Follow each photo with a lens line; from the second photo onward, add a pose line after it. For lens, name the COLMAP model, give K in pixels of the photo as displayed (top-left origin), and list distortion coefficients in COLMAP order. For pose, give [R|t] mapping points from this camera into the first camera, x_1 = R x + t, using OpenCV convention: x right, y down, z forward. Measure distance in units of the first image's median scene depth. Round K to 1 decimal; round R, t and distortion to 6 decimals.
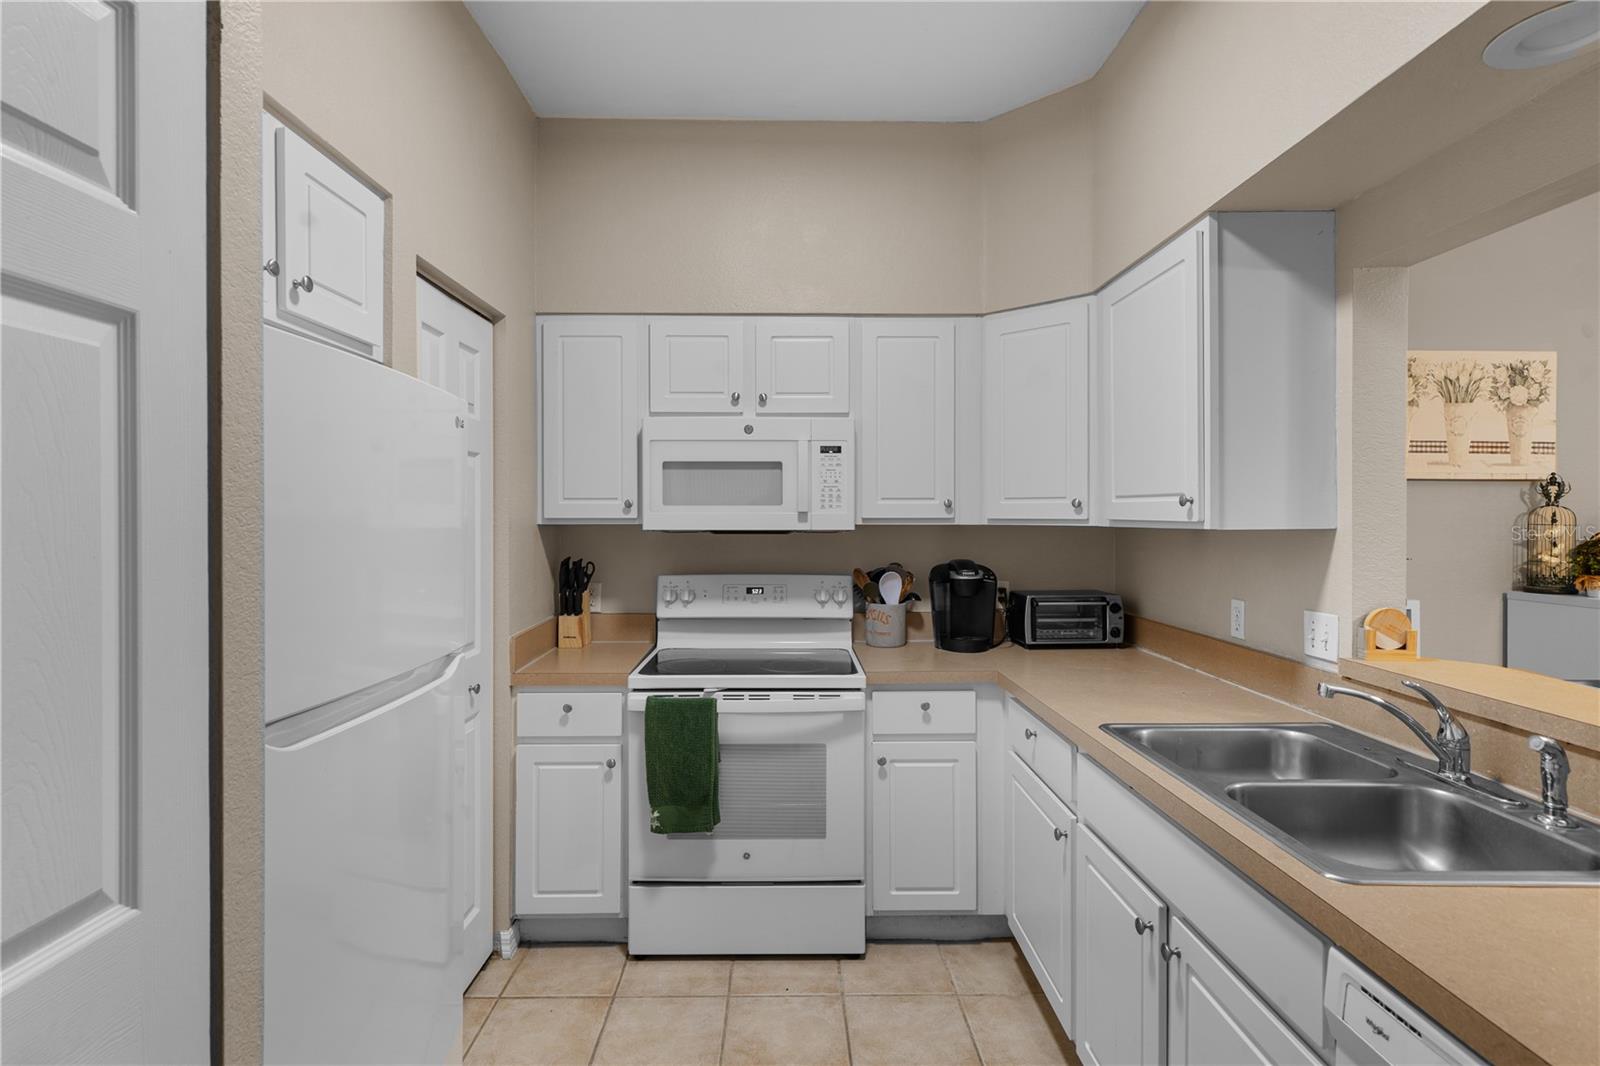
lens RADIAL K [[809.4, 0, 797.8], [0, 809.4, 520.5], [0, 0, 1]] dist [0.002697, 0.002378]
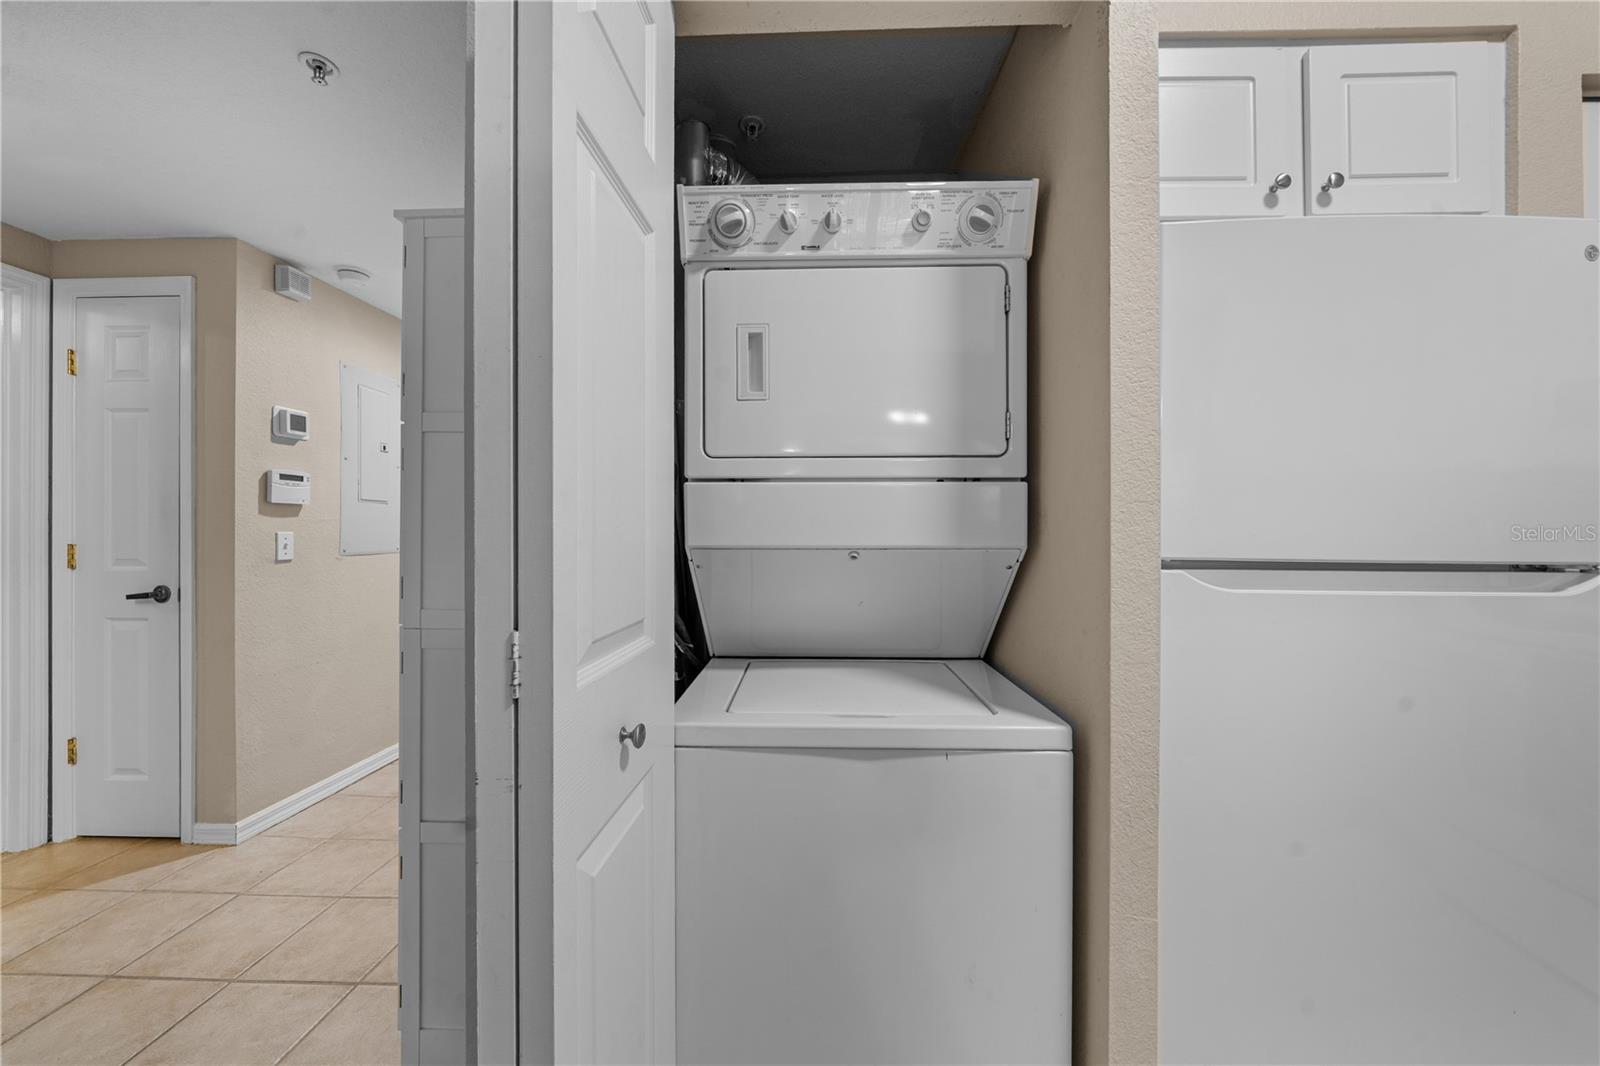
lens RADIAL K [[567.1, 0, 796.7], [0, 567.1, 528.7], [0, 0, 1]] dist [-0.004219, 0.000148]
pose [[-0.044408, -0.002174, -0.999011, 0.077715], [-0.007214, 0.999972, -0.001855, 0.085806], [0.998987, 0.007125, -0.044422, 0.186427]]
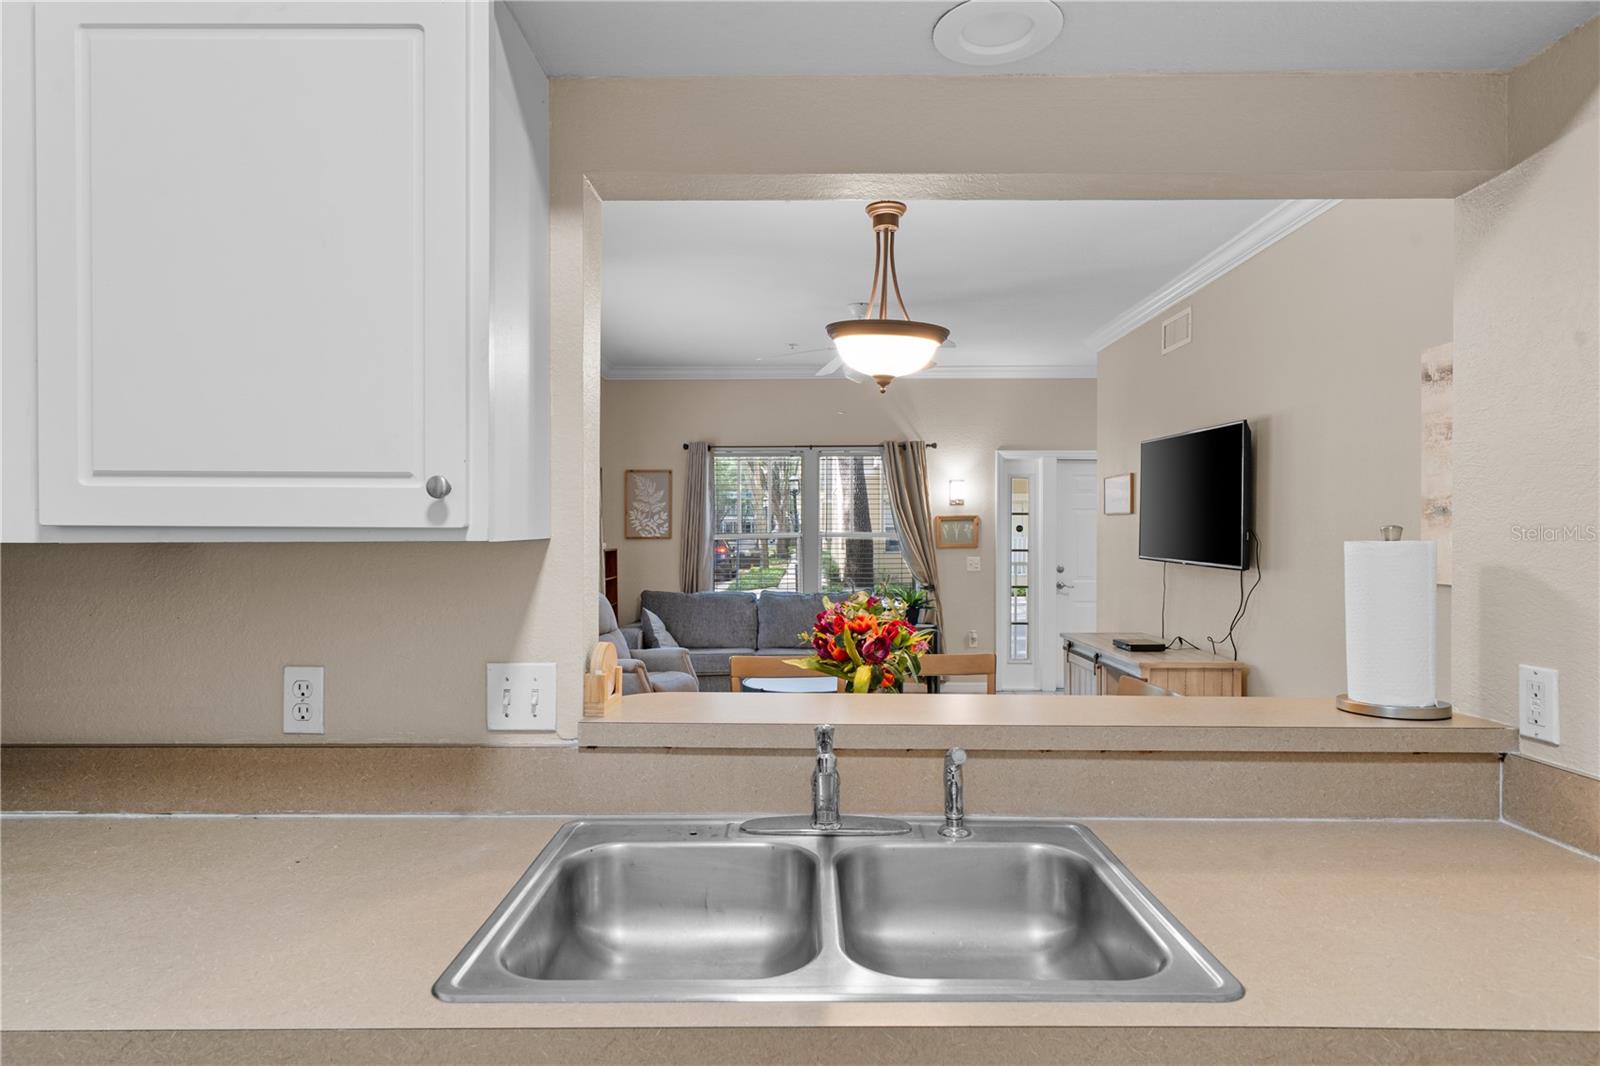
lens RADIAL K [[895.6, 0, 793.3], [0, 895.6, 537.2], [0, 0, 1]] dist [0.002232, 0.000100]
pose [[0.022563, -0.006480, 0.999724, -0.069518], [0.005581, 0.999964, 0.006356, 0.004066], [-0.999730, 0.005436, 0.022599, 0.551692]]
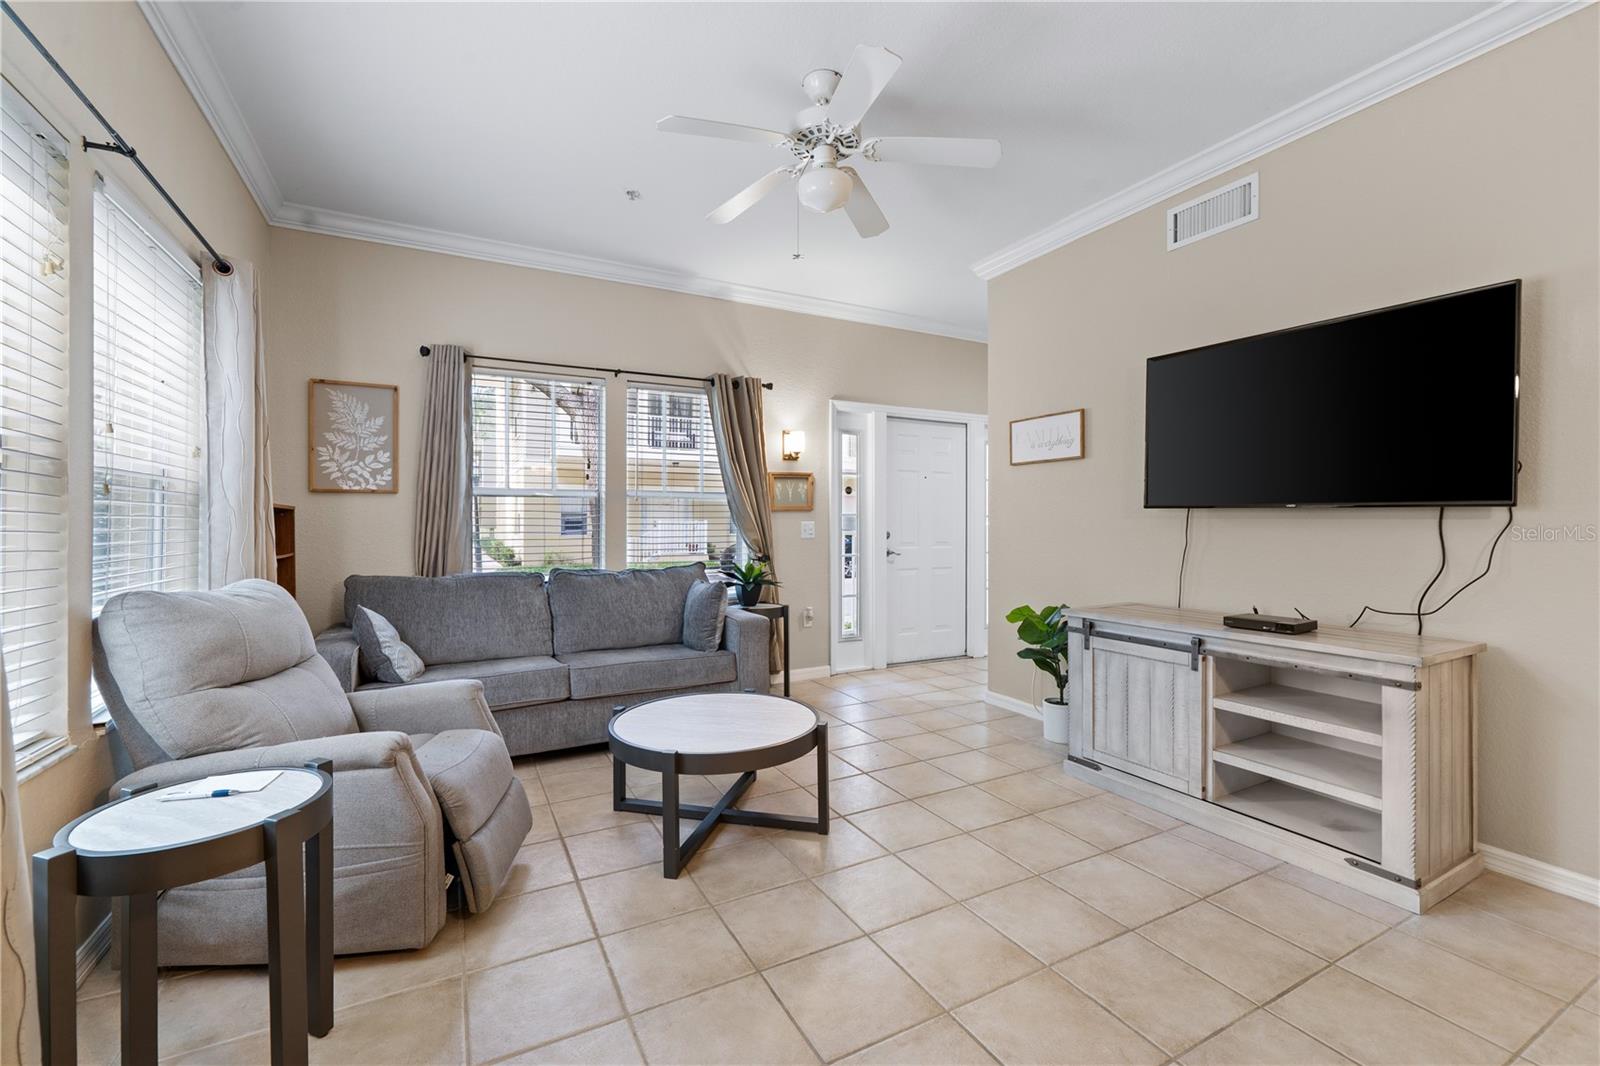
lens RADIAL K [[669.6, 0, 803.8], [0, 669.6, 522.8], [0, 0, 1]] dist [0.001203, -0.000025]
pose [[-0.457410, 0.001589, 0.889255, 1.174736], [0.007870, 0.999966, 0.002261, 0.088148], [-0.889221, 0.008033, -0.457407, 0.892685]]
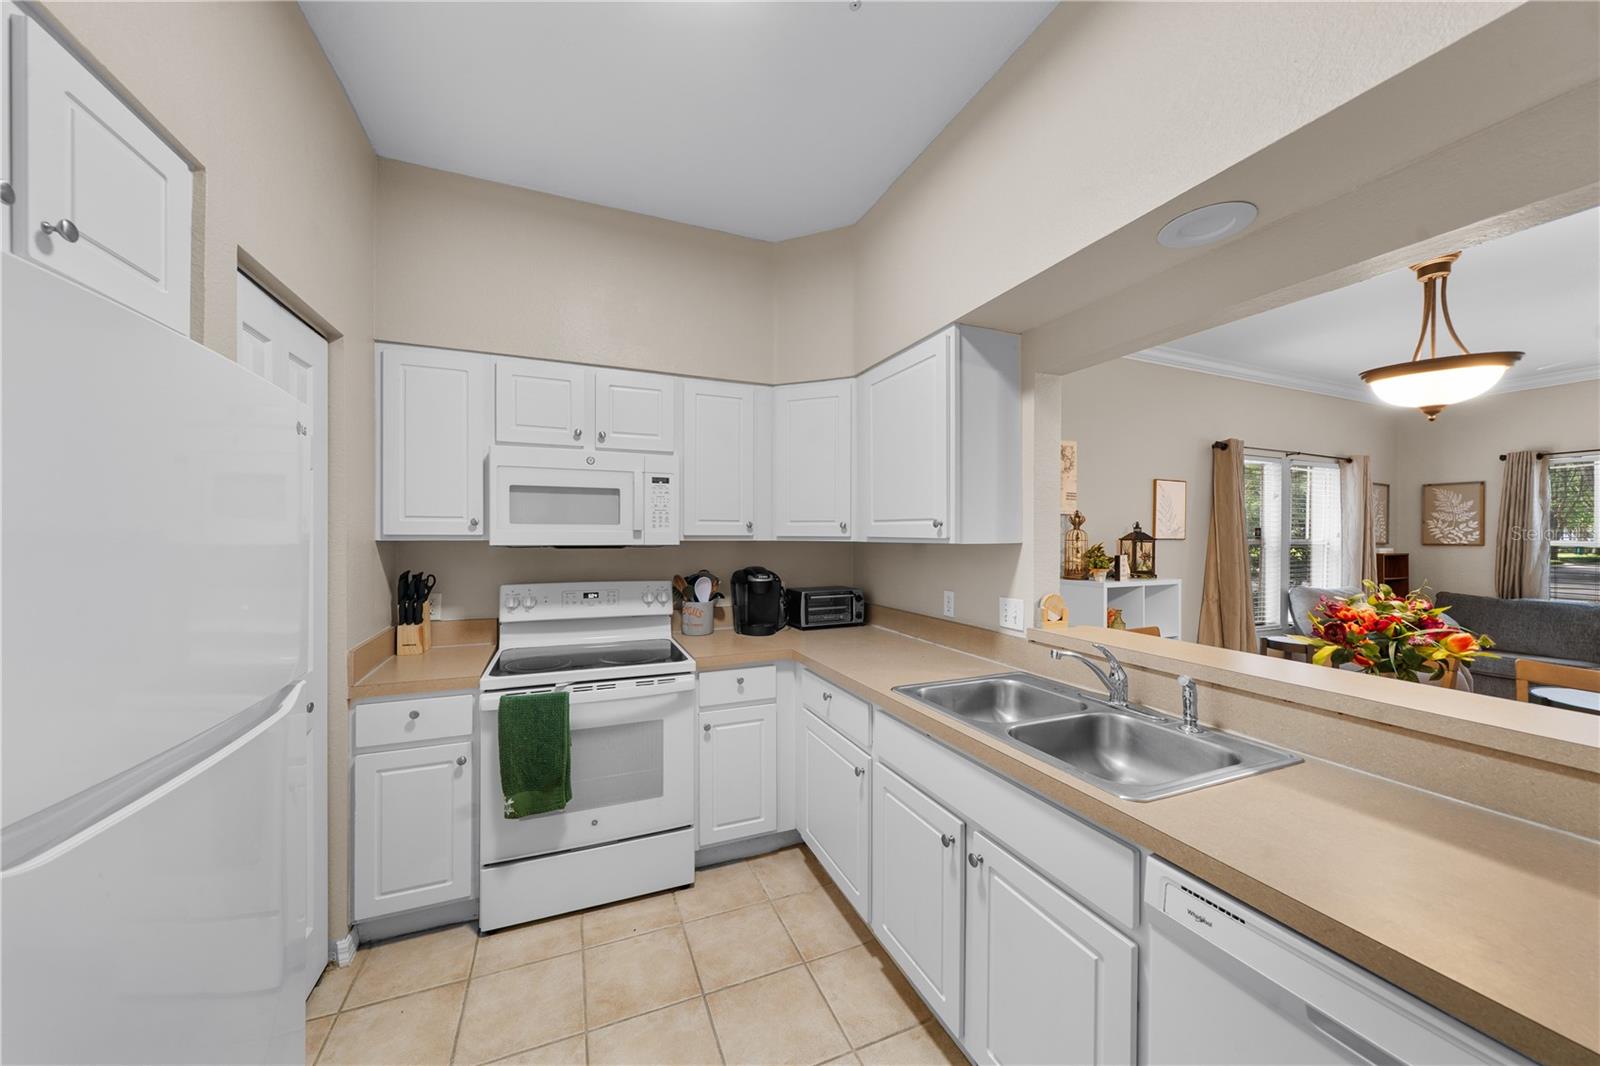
lens RADIAL K [[551.9, 0, 795.5], [0, 551.9, 537.3], [0, 0, 1]] dist [-0.004825, -0.000039]
pose [[0.929686, 0.001464, 0.368350, -0.080515], [-0.001096, 0.999999, -0.001207, 0.000813], [-0.368351, 0.000719, 0.929687, 0.138422]]
